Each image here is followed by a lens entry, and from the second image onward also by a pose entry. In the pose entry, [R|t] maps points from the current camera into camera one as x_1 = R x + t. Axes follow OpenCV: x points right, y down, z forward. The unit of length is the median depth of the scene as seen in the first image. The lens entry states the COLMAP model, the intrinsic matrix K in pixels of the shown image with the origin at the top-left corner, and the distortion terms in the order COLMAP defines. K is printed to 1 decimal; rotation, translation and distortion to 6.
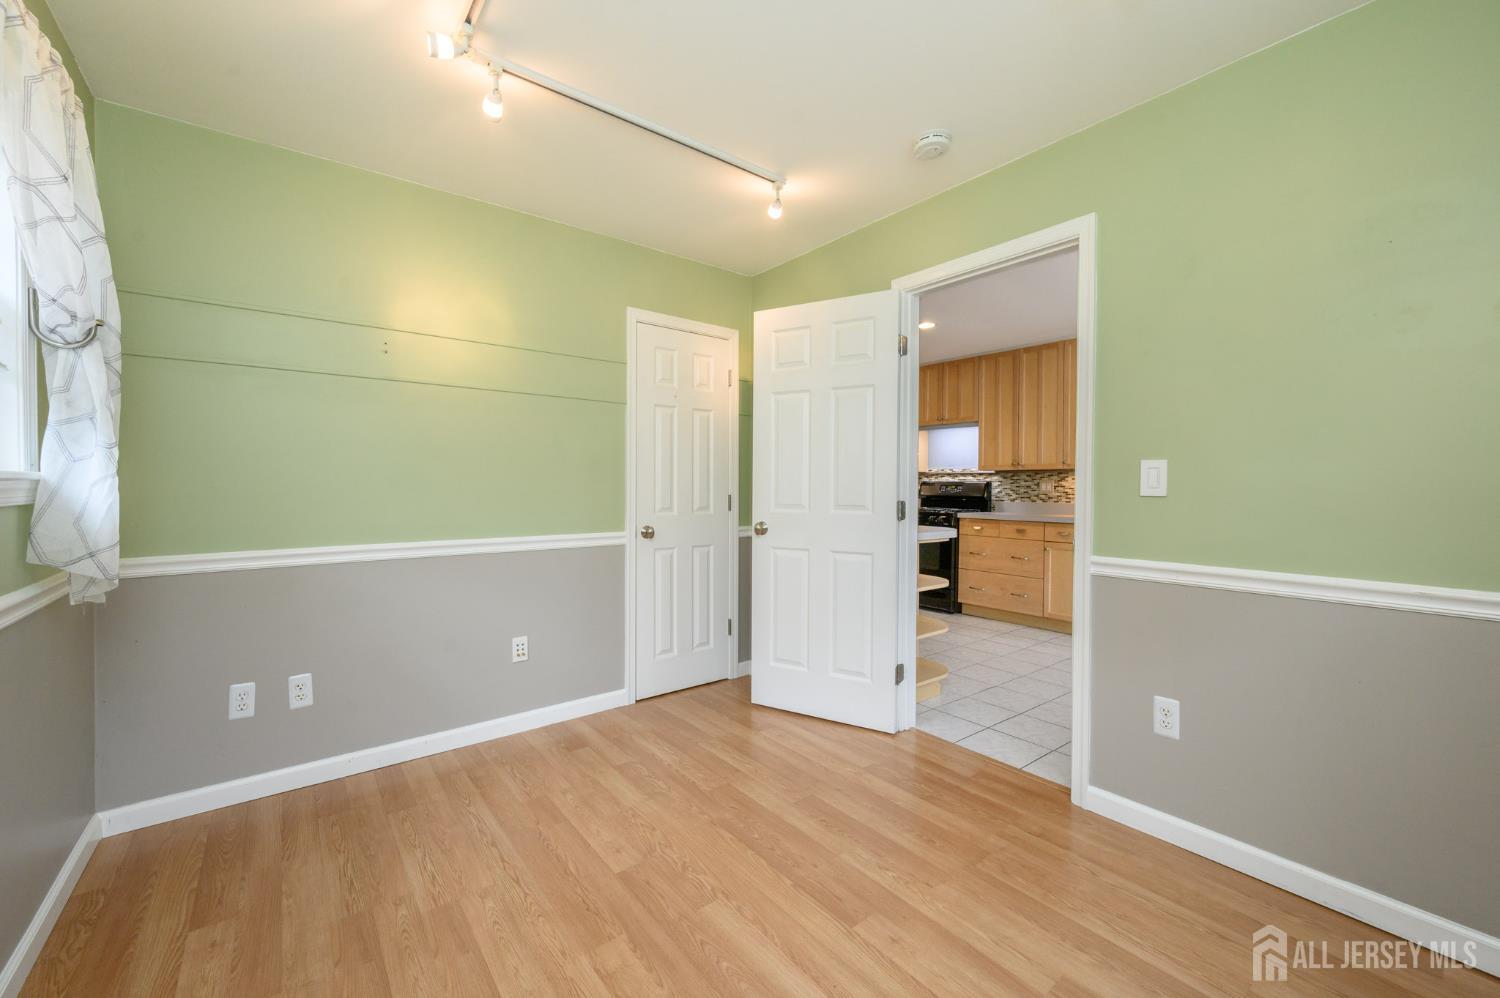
lens RADIAL K [[588.1, 0, 747.5], [0, 588.1, 497.3], [0, 0, 1]] dist [0.000876, 0.000440]
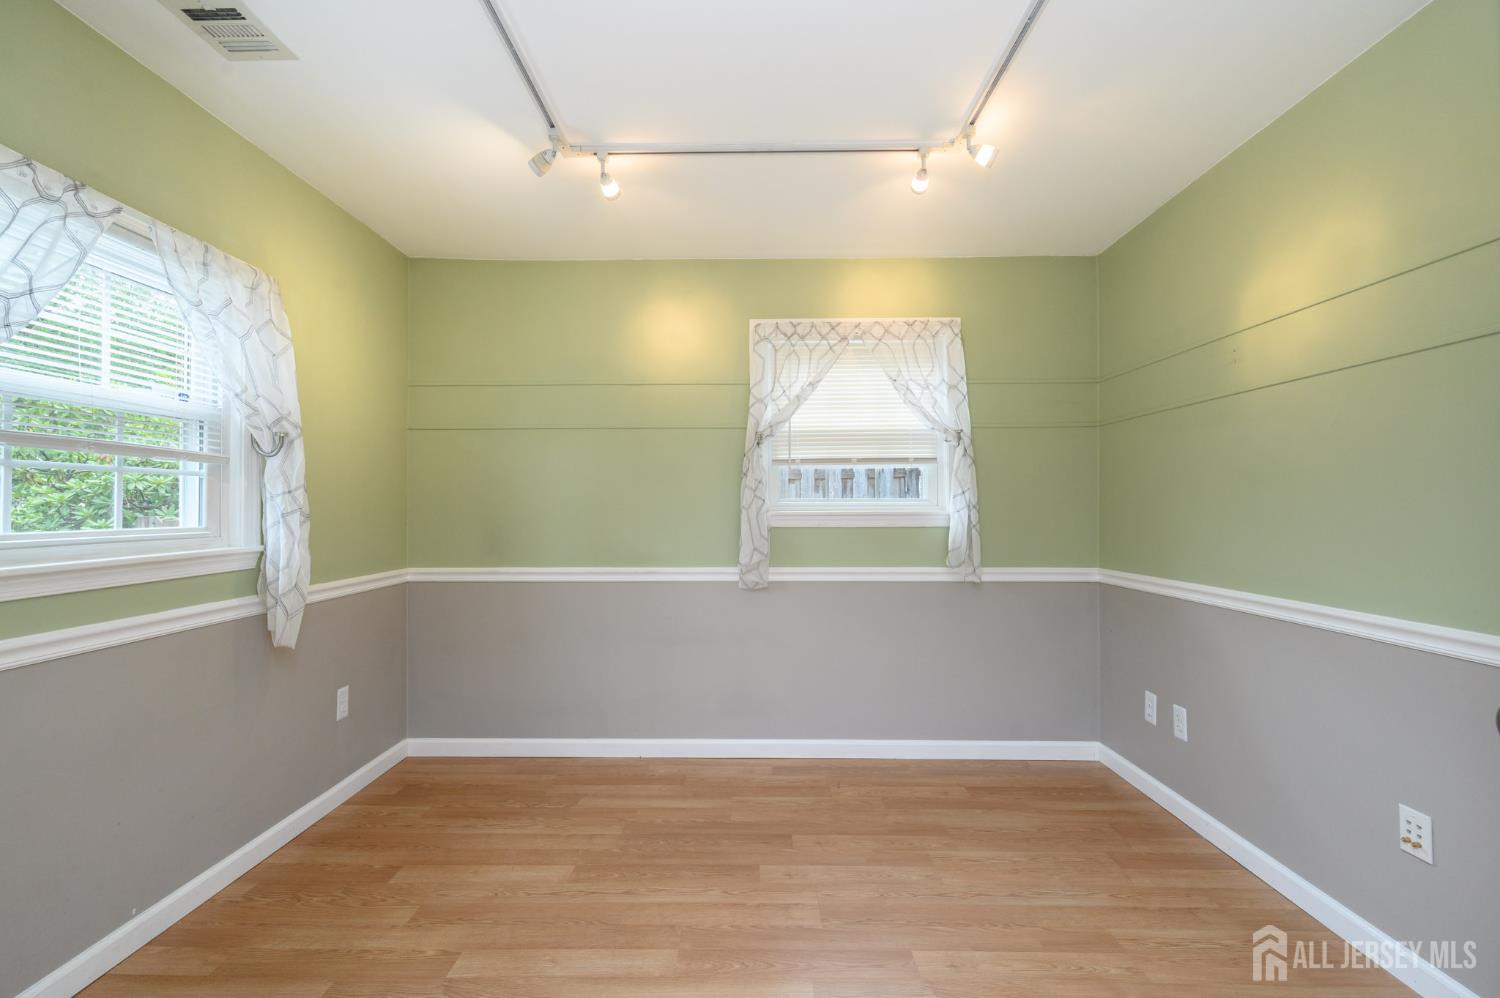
lens RADIAL K [[597.2, 0, 747.5], [0, 597.2, 506.9], [0, 0, 1]] dist [-0.000698, -0.000059]
pose [[-0.628017, -0.006491, -0.778173, 0.641911], [-0.019020, 0.999795, 0.007009, -0.044097], [0.777967, 0.019202, -0.628011, 1.343610]]
